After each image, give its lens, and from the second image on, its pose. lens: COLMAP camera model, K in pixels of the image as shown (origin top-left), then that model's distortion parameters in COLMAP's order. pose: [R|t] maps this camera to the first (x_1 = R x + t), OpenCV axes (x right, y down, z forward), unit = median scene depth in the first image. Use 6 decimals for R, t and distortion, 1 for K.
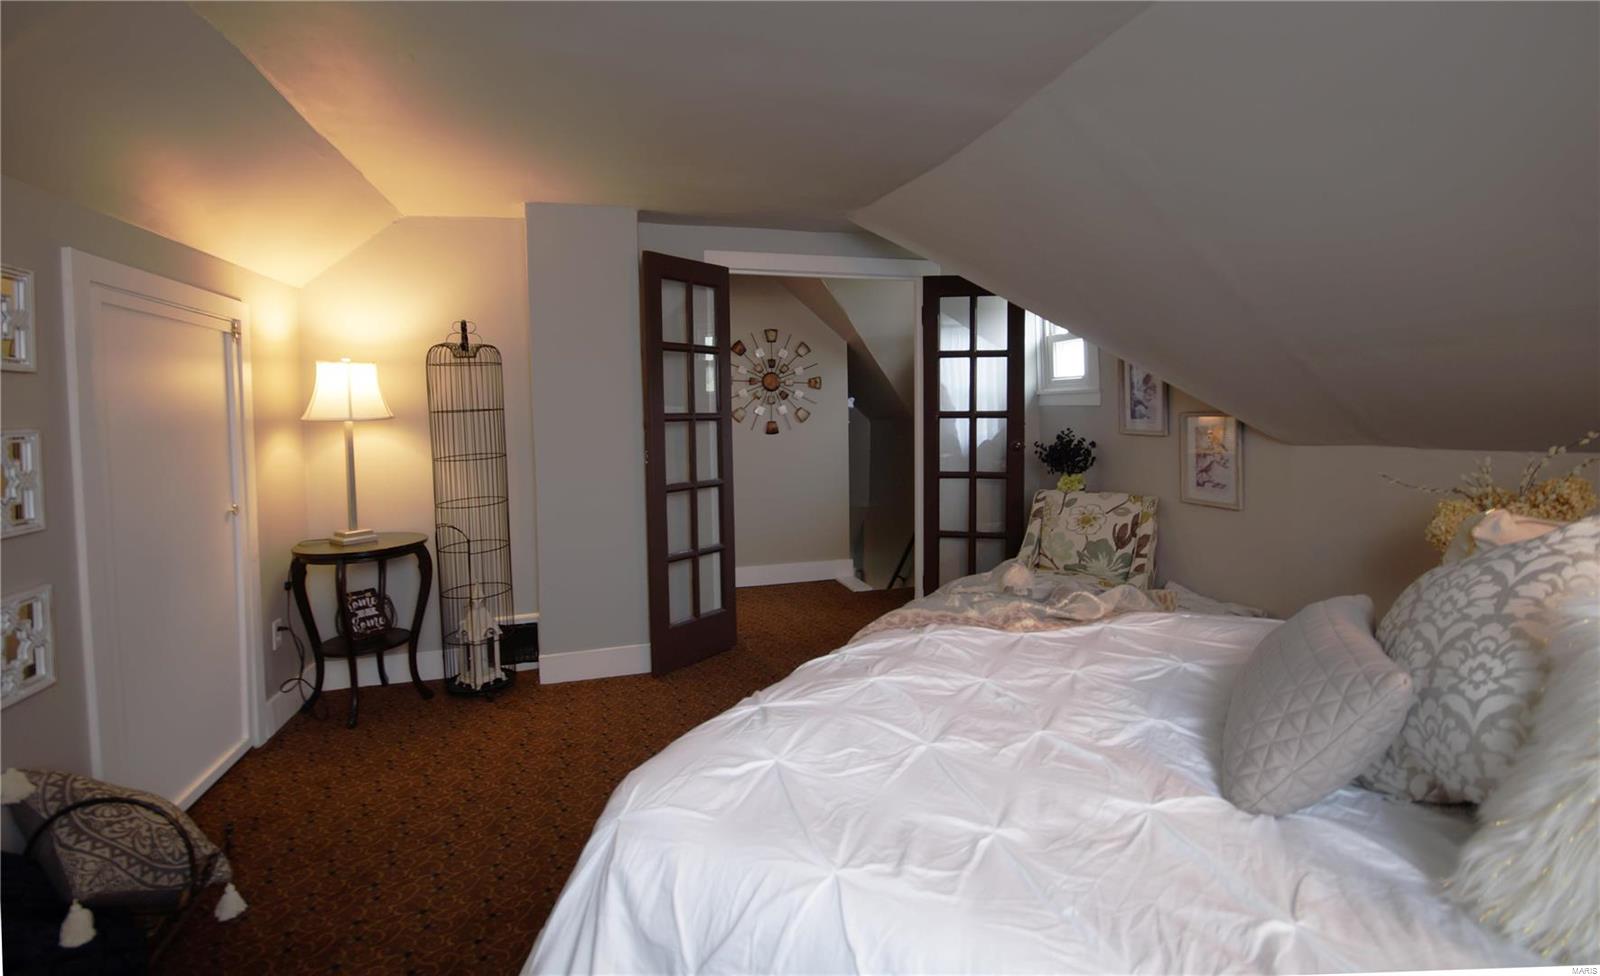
lens RADIAL K [[724.1, 0, 808.5], [0, 724.1, 438.9], [0, 0, 1]] dist [0.012245, -0.013993]
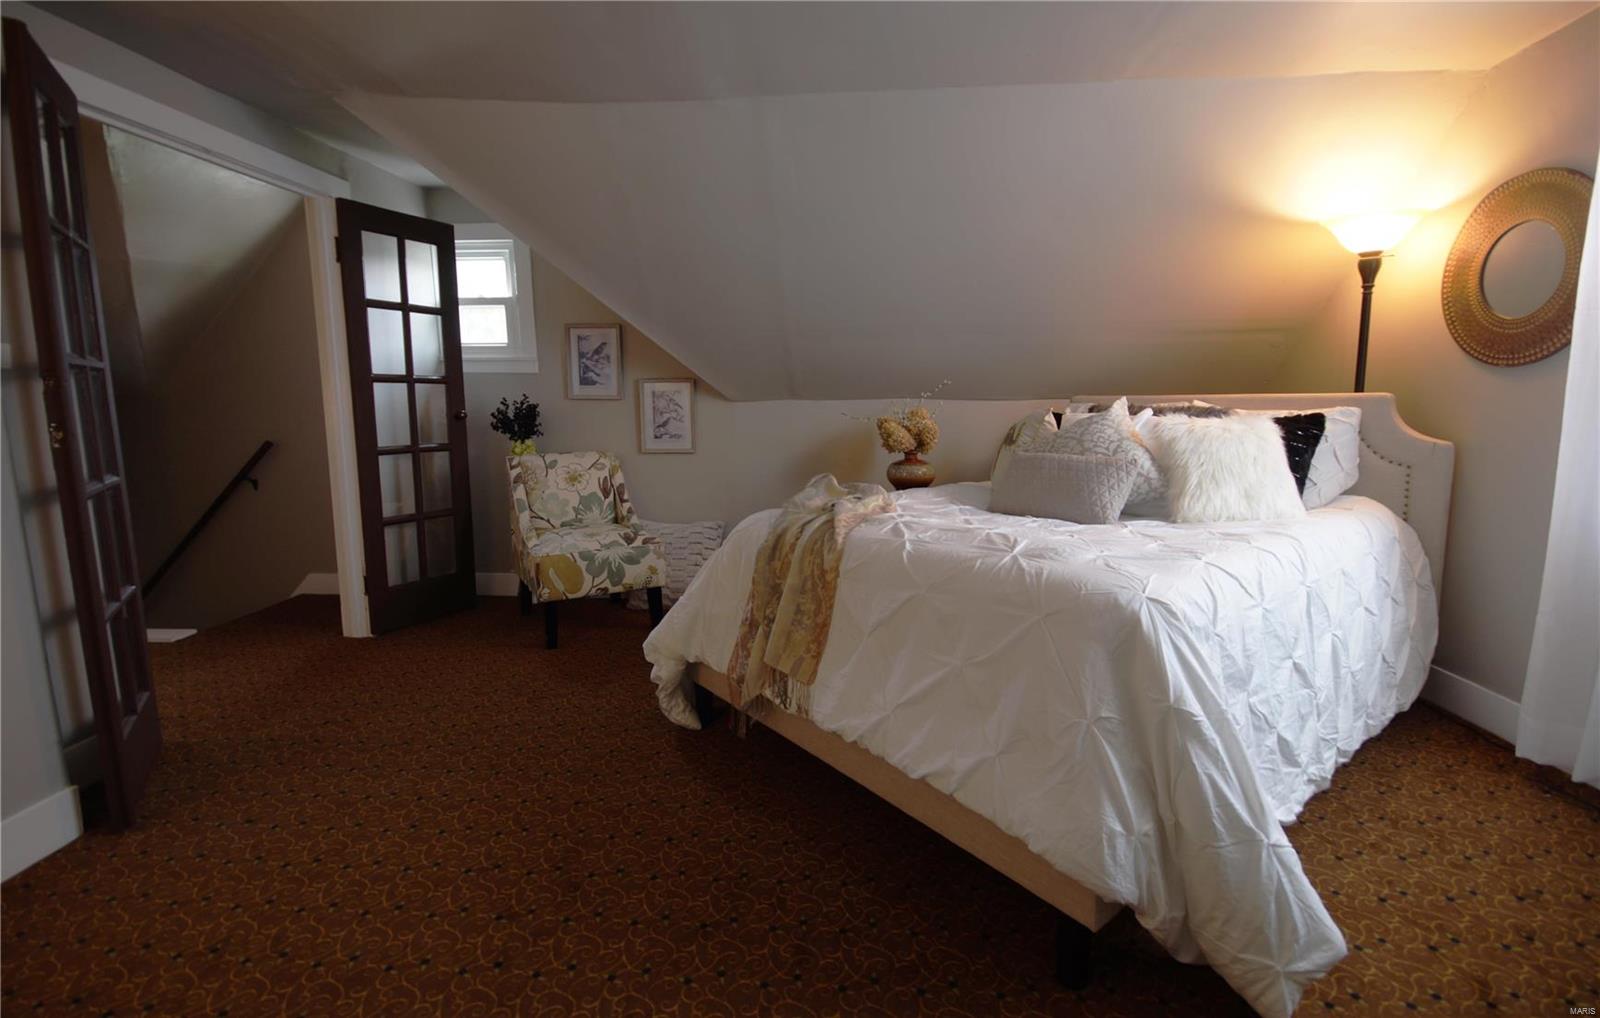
lens RADIAL K [[725.2, 0, 792.4], [0, 725.2, 503.1], [0, 0, 1]] dist [-0.004394, -0.000681]
pose [[0.331409, -0.129263, 0.934590, -0.541234], [0.036741, 0.991587, 0.124117, 0.027191], [-0.942771, -0.006795, 0.333371, 0.339020]]
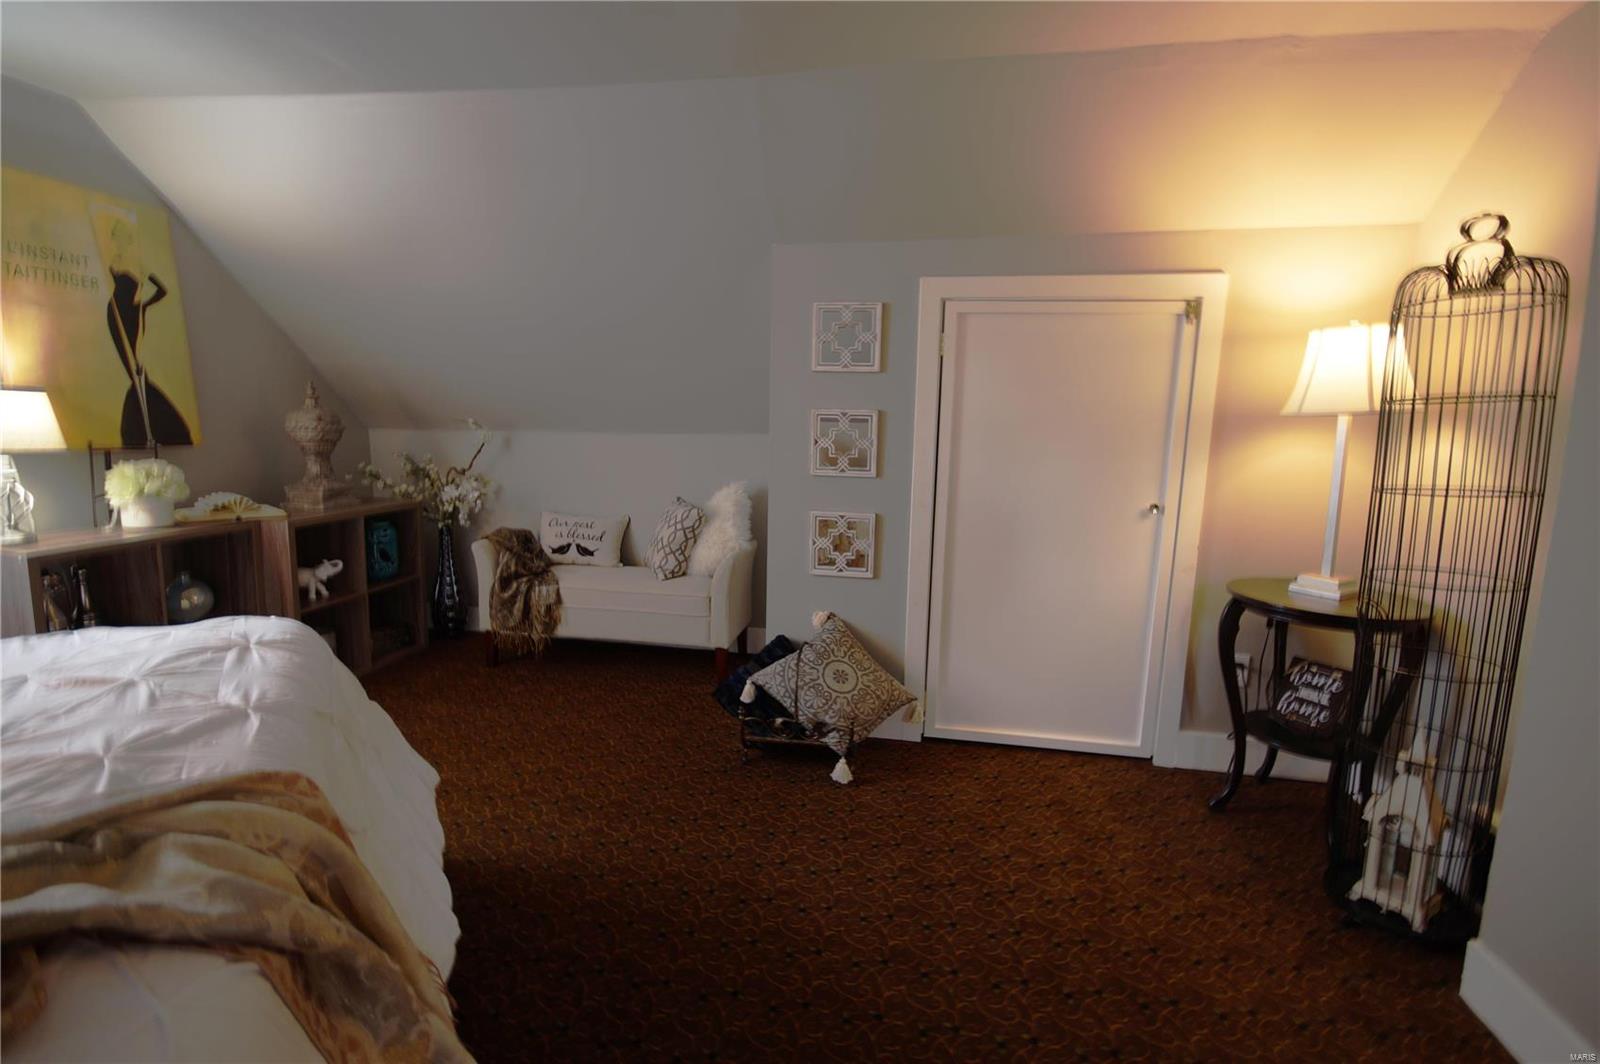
lens RADIAL K [[704.2, 0, 807.2], [0, 704.2, 527.0], [0, 0, 1]] dist [0.003809, -0.008146]
pose [[-0.440092, 0.137344, -0.887387, 0.172024], [-0.050630, 0.982866, 0.177231, -0.014437], [0.896524, 0.122926, -0.425598, 0.780713]]
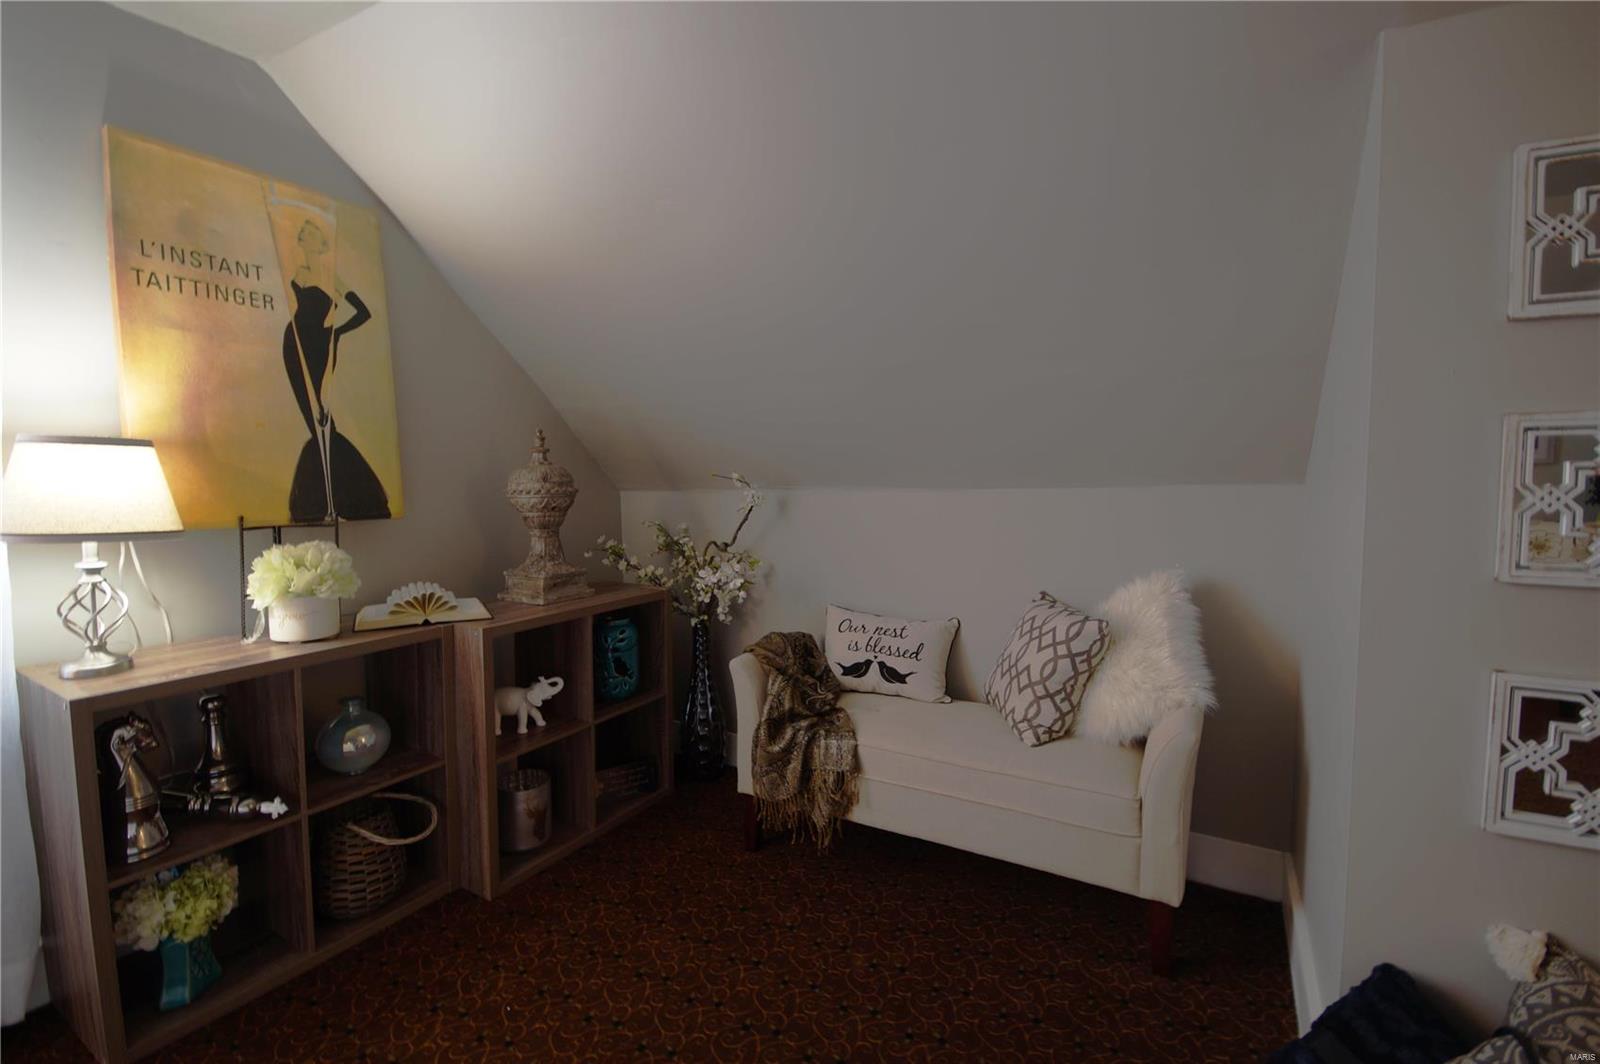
lens RADIAL K [[711.1, 0, 803.2], [0, 711.1, 519.0], [0, 0, 1]] dist [0.003147, 0.000607]
pose [[-0.730419, 0.063577, -0.680034, -0.100984], [-0.007027, 0.994906, 0.100562, 0.010786], [0.682964, 0.078230, -0.726251, 0.459458]]
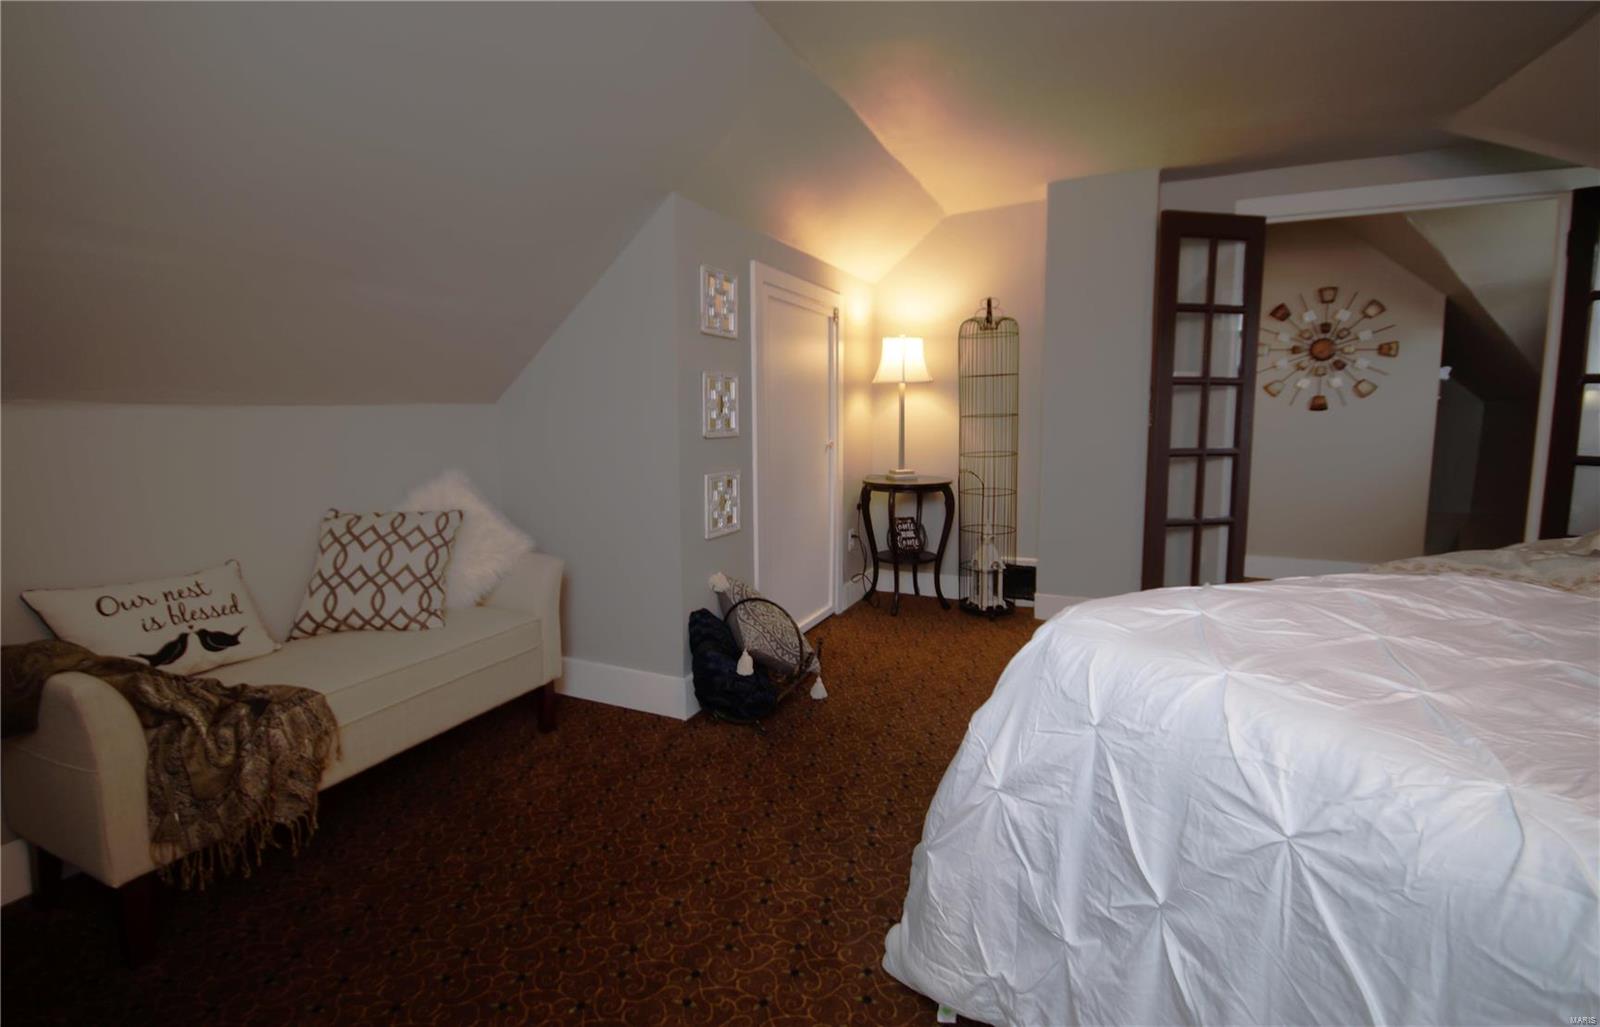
lens RADIAL K [[707.7, 0, 801.3], [0, 707.7, 489.4], [0, 0, 1]] dist [-0.002571, -0.001327]
pose [[0.758850, 0.081916, -0.646093, 0.053944], [-0.032378, 0.995577, 0.088197, 0.050872], [0.650460, -0.046009, 0.758146, -0.072850]]
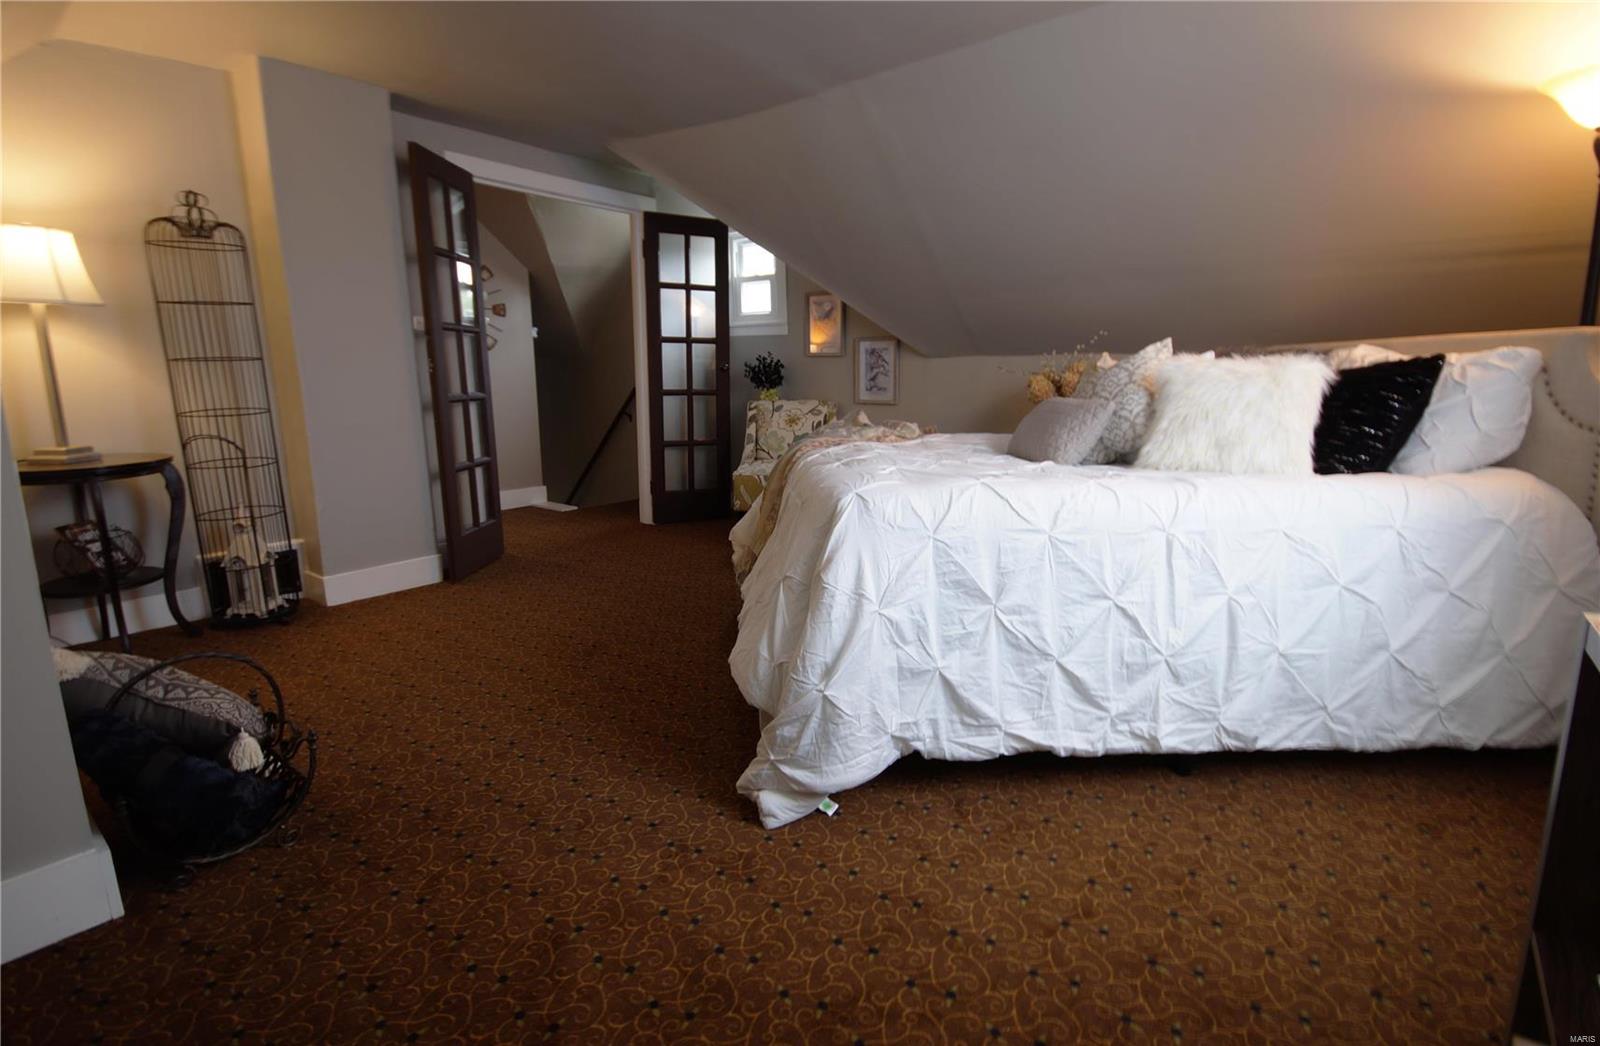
lens RADIAL K [[737.3, 0, 800.0], [0, 737.3, 523.0], [0, 0, 1]] dist [-0.005165, -0.000178]
pose [[0.816585, -0.103147, 0.567935, -0.406465], [0.011122, 0.986534, 0.163180, 0.079324], [-0.577119, -0.126934, 0.806735, -0.129944]]
